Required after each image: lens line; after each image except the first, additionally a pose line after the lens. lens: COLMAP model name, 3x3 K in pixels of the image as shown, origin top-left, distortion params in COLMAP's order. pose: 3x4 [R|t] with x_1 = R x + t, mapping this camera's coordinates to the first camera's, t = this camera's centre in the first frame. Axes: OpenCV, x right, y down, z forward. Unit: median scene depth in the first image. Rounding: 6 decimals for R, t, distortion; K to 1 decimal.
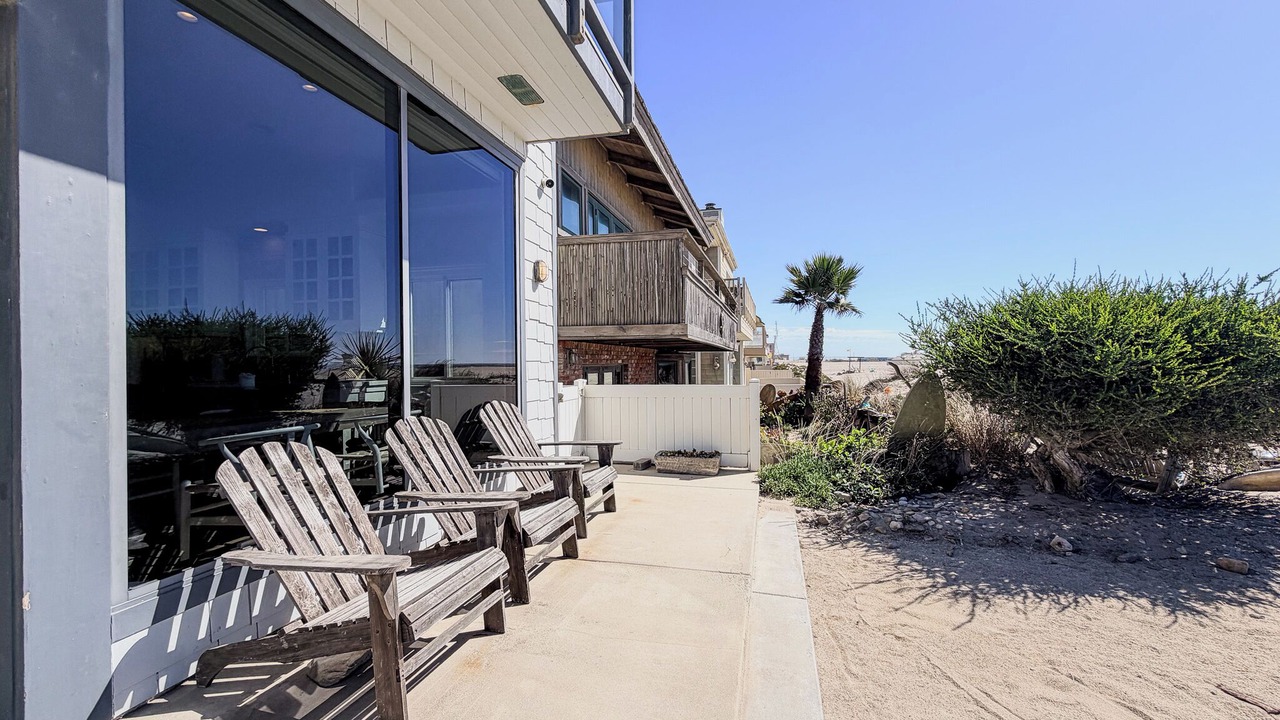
lens RADIAL K [[531.5, 0, 644.0], [0, 531.5, 359.2], [0, 0, 1]] dist [-0.001803, -0.000484]
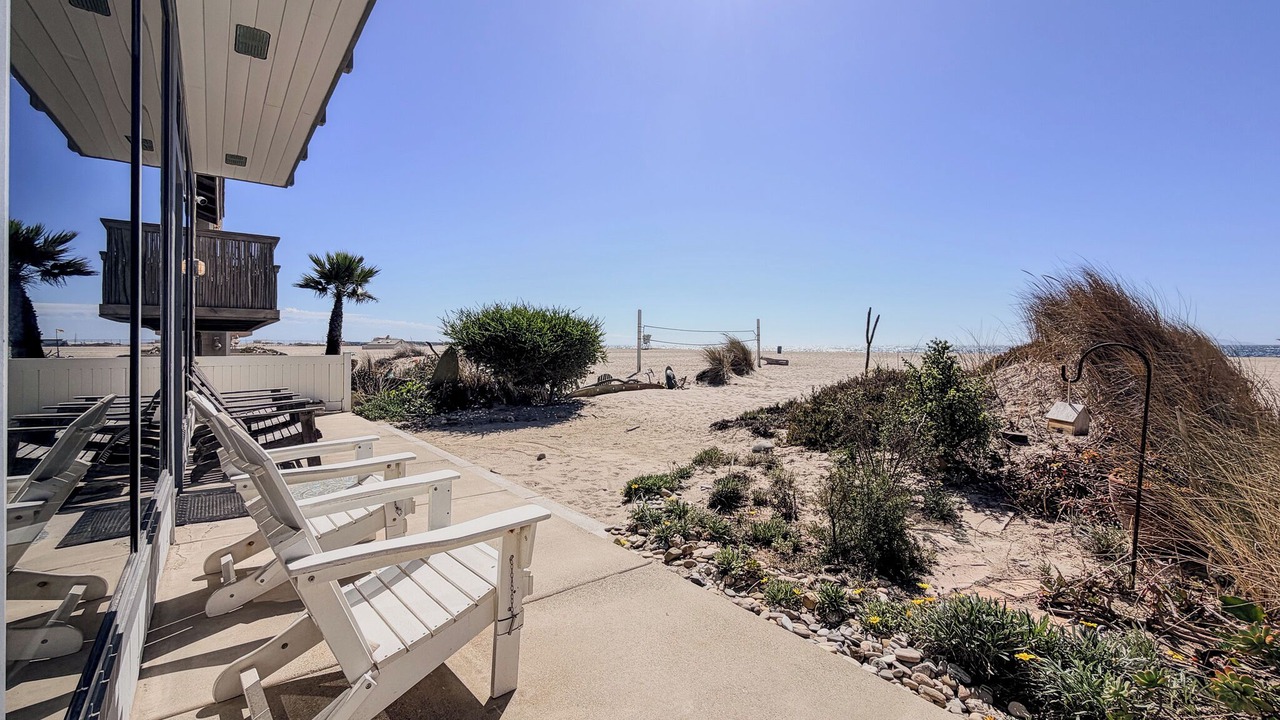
lens RADIAL K [[531.5, 0, 642.2], [0, 531.5, 354.7], [0, 0, 1]] dist [-0.001803, -0.000484]
pose [[0.604054, -0.004496, 0.796931, -0.519447], [-0.012230, 0.999814, 0.014911, 0.015921], [-0.796849, -0.018754, 0.603887, -0.620505]]
